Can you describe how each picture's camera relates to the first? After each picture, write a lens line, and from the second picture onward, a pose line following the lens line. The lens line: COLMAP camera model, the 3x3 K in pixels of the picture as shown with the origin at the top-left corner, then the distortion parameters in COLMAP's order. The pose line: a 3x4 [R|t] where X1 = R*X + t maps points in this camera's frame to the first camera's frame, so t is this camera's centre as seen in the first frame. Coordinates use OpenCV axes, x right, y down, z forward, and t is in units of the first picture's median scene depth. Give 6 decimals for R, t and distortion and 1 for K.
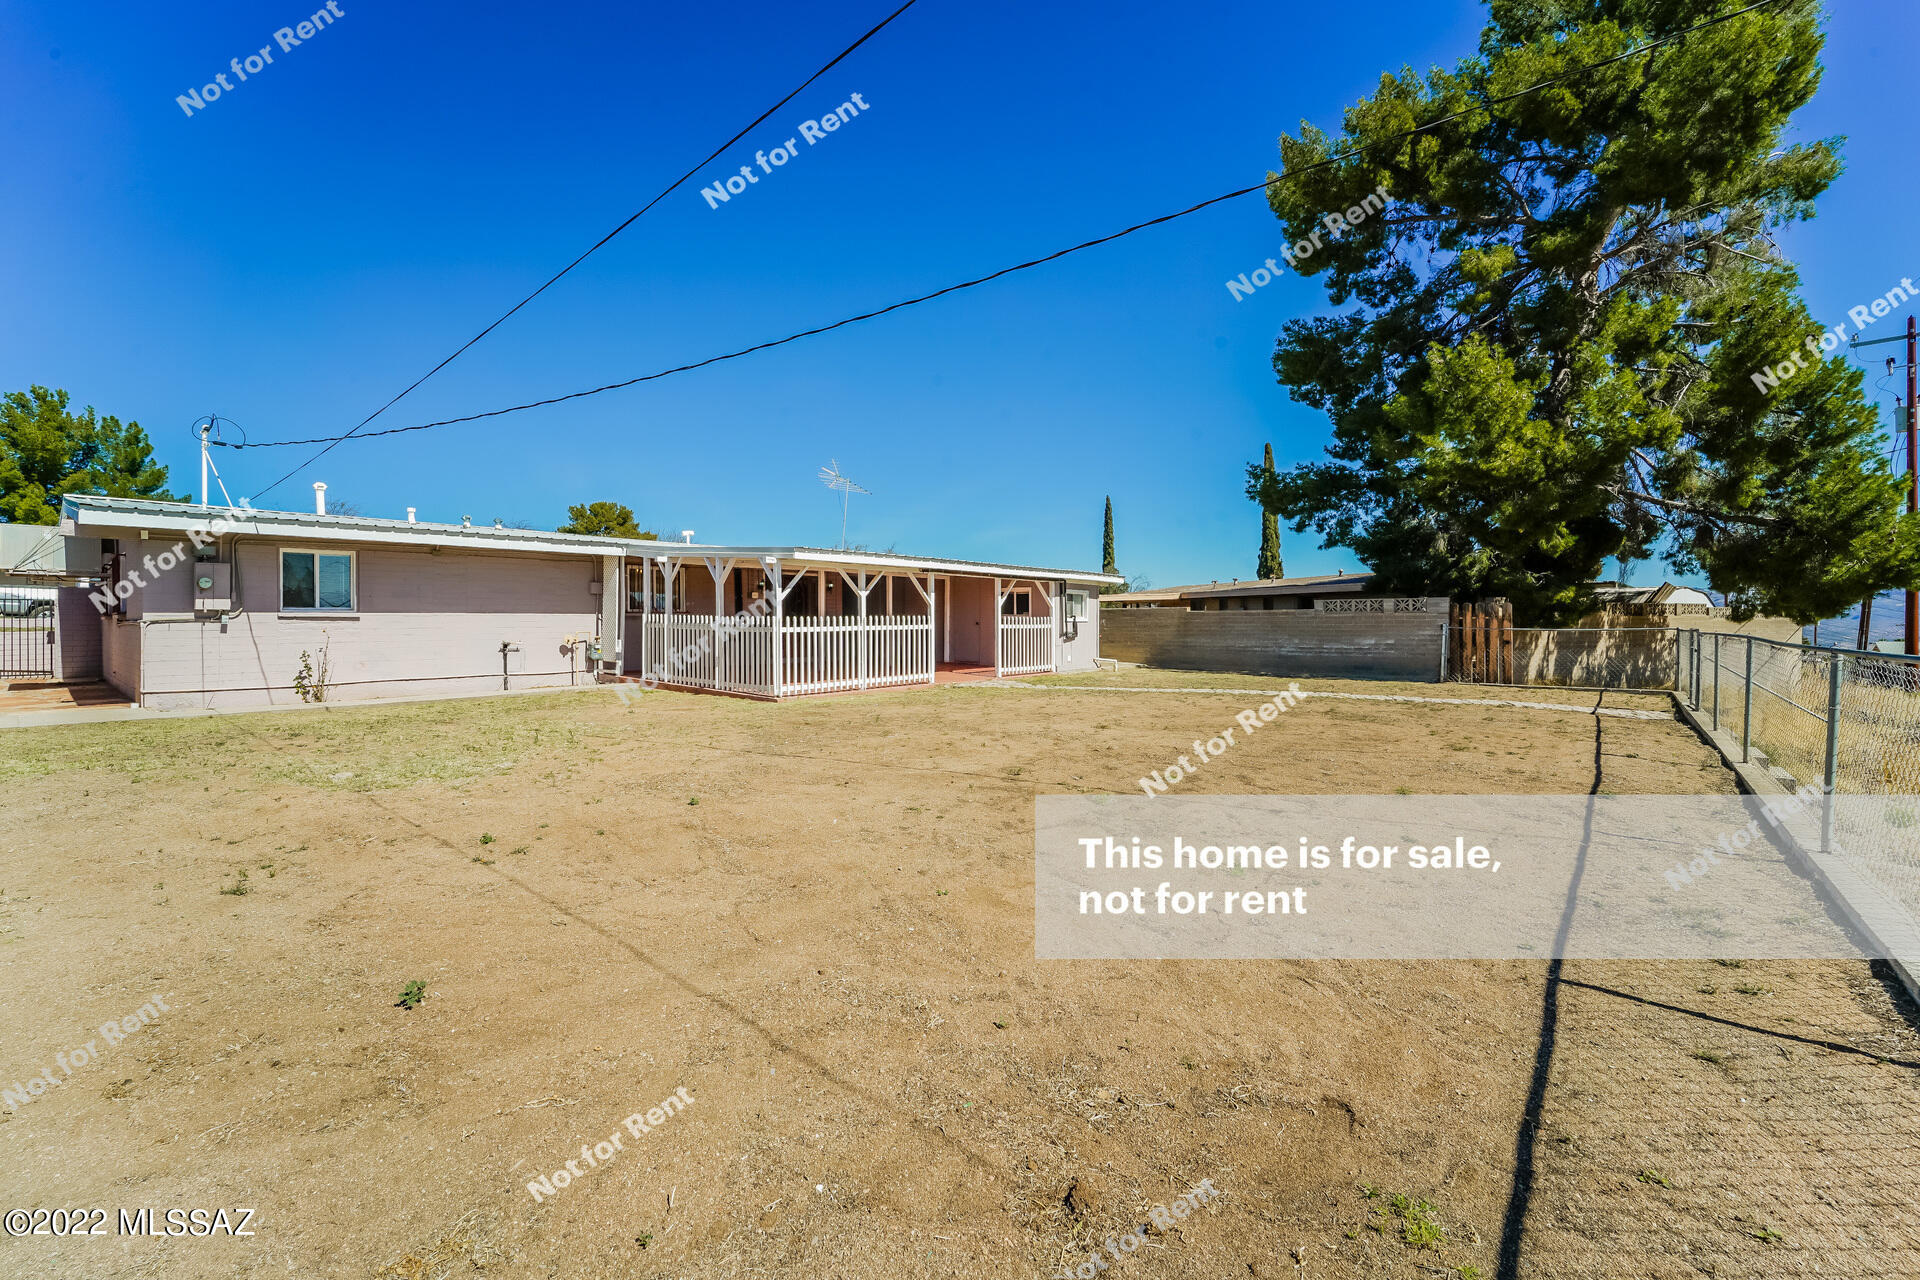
lens RADIAL K [[765.9, 0, 950.6], [0, 765.9, 624.6], [0, 0, 1]] dist [-0.000023, 0.000110]
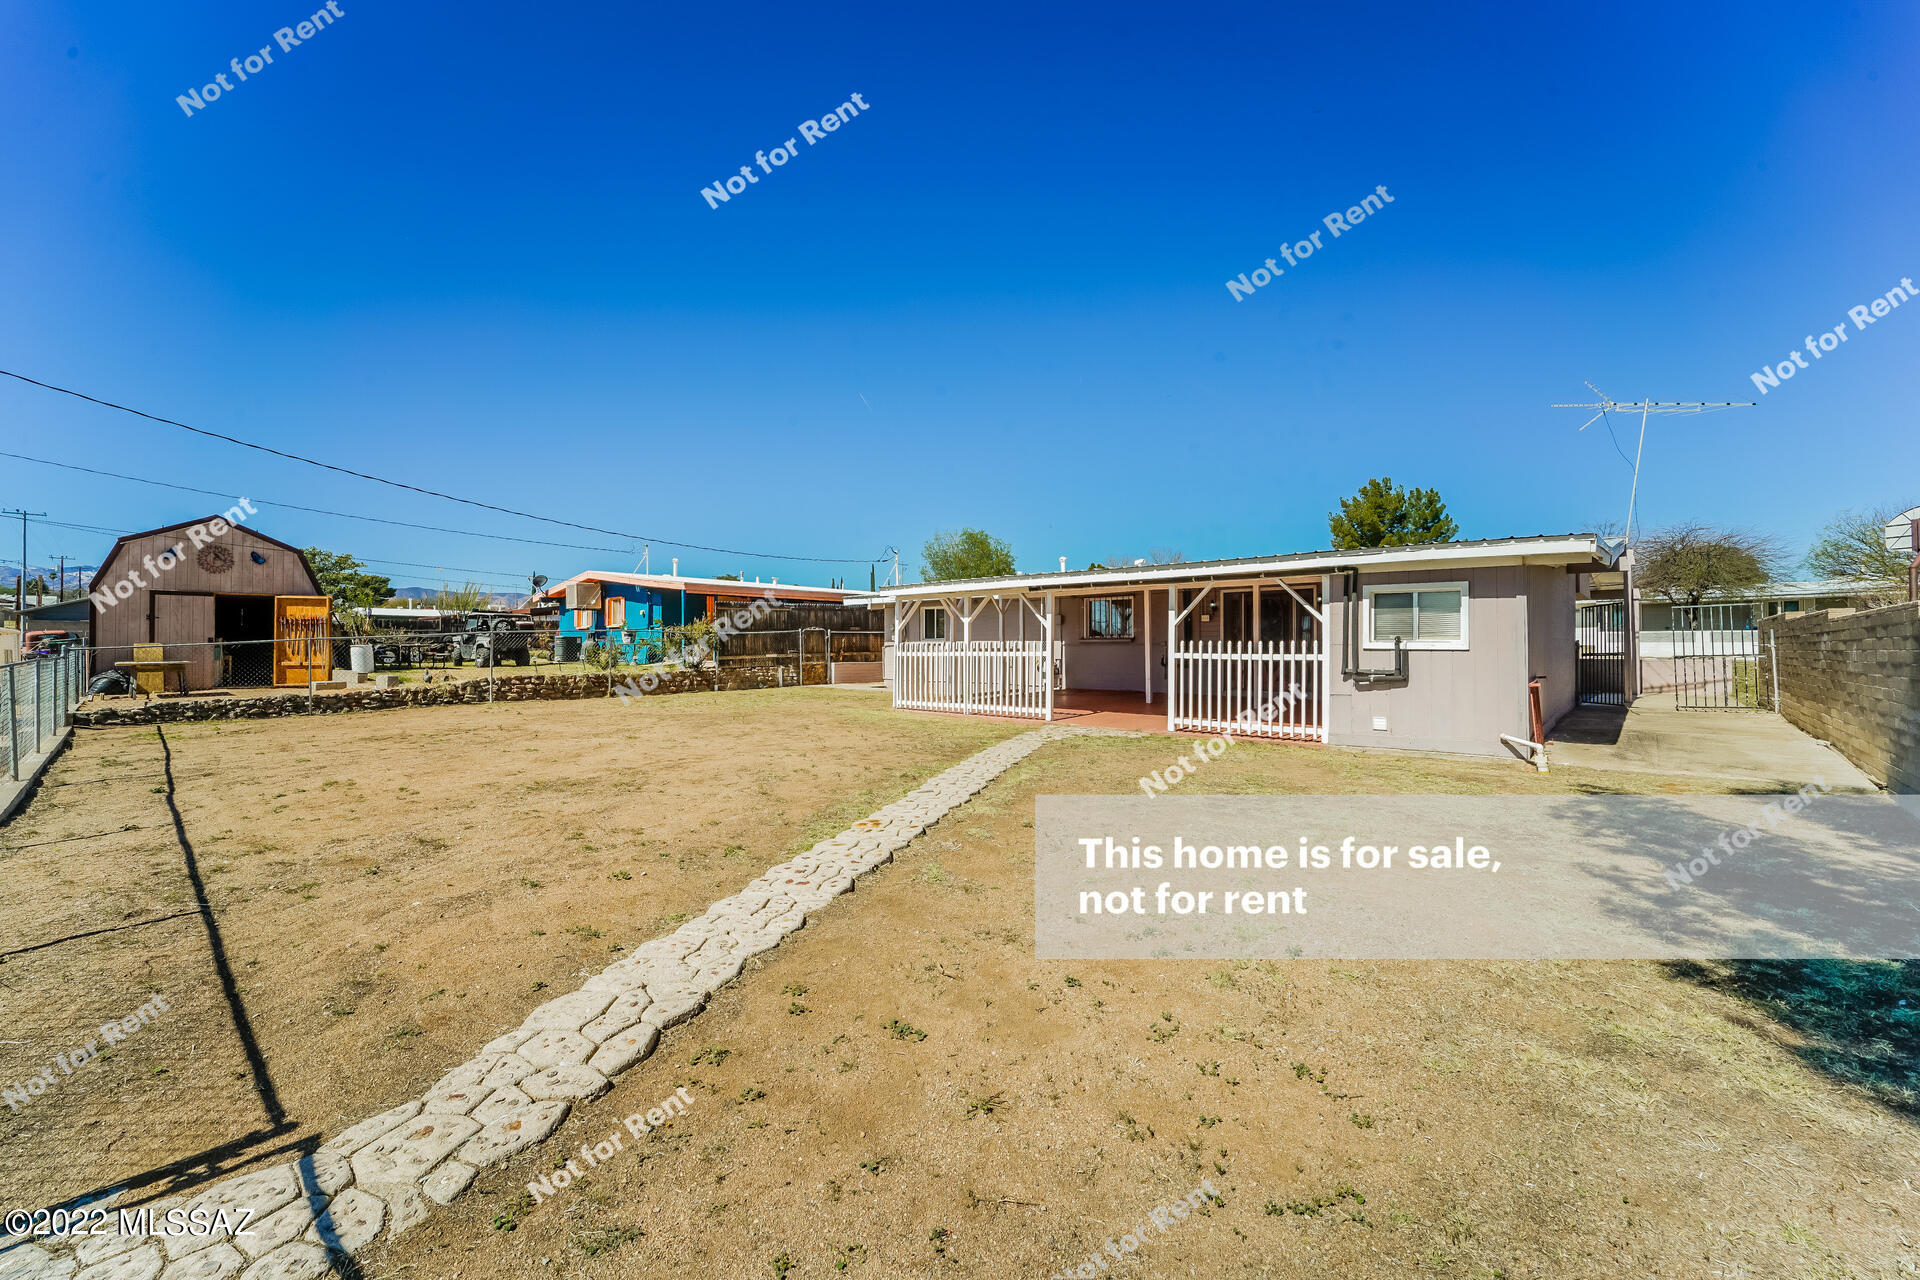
lens RADIAL K [[765.9, 0, 950.6], [0, 765.9, 624.6], [0, 0, 1]] dist [-0.000023, 0.000110]
pose [[-0.023416, -0.025483, -0.999401, 0.681356], [-0.006026, 0.999661, -0.025349, -0.005992], [0.999708, 0.005429, -0.023562, 0.755104]]
